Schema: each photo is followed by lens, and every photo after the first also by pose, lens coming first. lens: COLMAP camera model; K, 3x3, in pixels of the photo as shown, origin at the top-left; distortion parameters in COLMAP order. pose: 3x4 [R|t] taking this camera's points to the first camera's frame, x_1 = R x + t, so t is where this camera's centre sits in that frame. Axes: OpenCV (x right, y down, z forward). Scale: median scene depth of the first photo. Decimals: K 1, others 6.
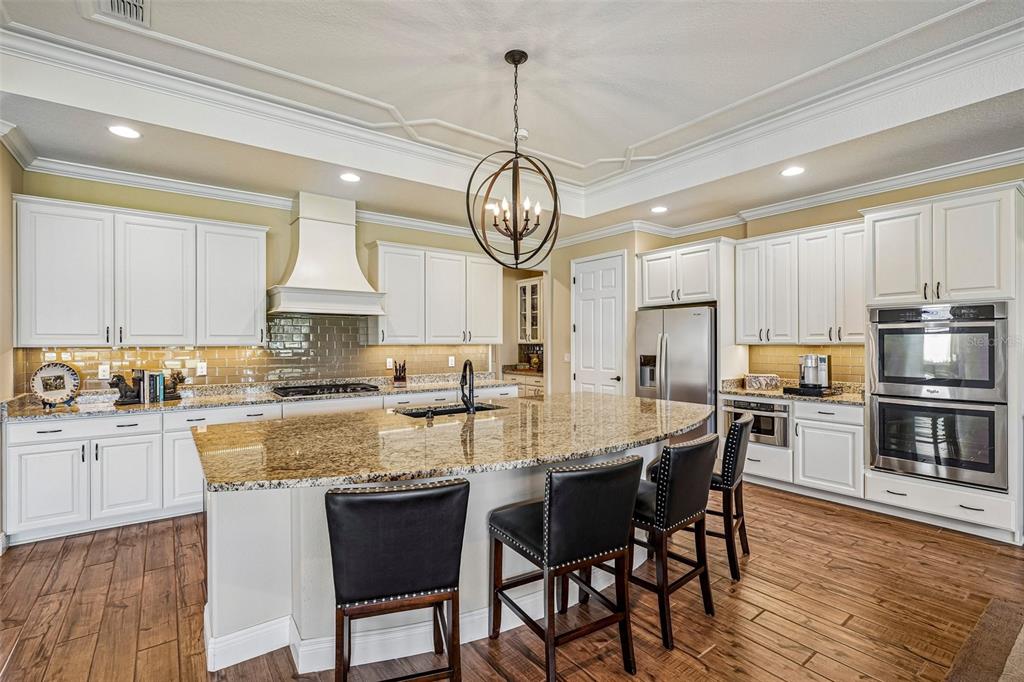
lens RADIAL K [[475.6, 0, 518.1], [0, 475.6, 337.3], [0, 0, 1]] dist [-0.003538, 0.000074]
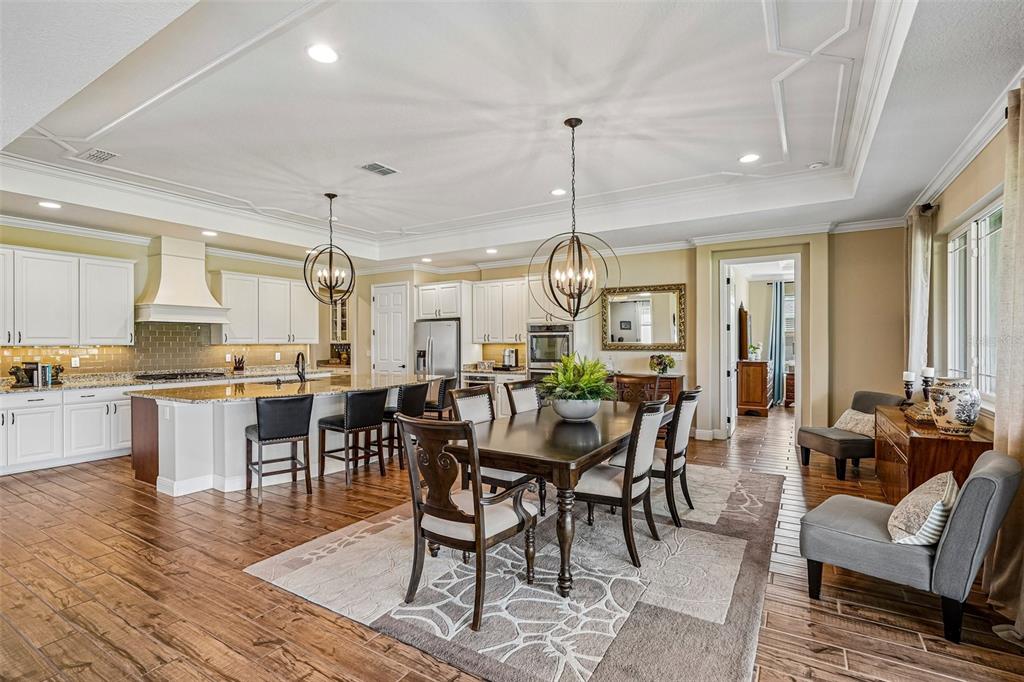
lens RADIAL K [[475.6, 0, 545.3], [0, 475.6, 342.9], [0, 0, 1]] dist [-0.003538, 0.000074]
pose [[0.908916, -0.001827, 0.416975, -0.011501], [-0.002464, 0.999949, 0.009752, -0.004553], [-0.416971, -0.009891, 0.908866, -0.704995]]
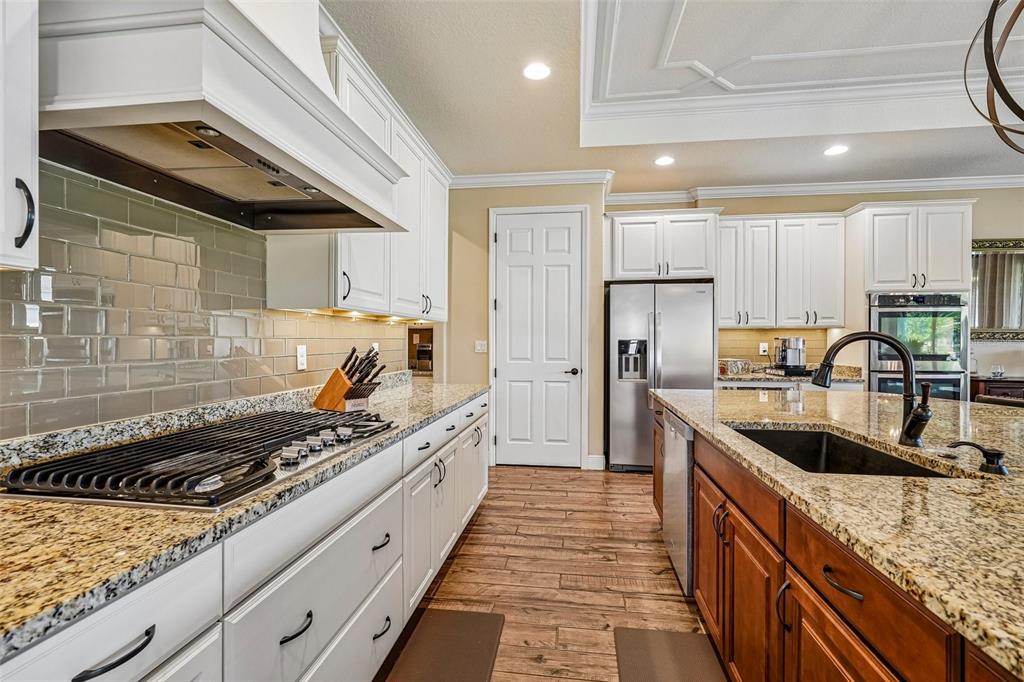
lens RADIAL K [[475.6, 0, 509.6], [0, 475.6, 343.0], [0, 0, 1]] dist [-0.003538, 0.000074]
pose [[0.701370, -0.006957, 0.712764, -0.526661], [-0.010734, 0.999736, 0.020321, 0.033418], [-0.712717, -0.021903, 0.701110, 0.684624]]
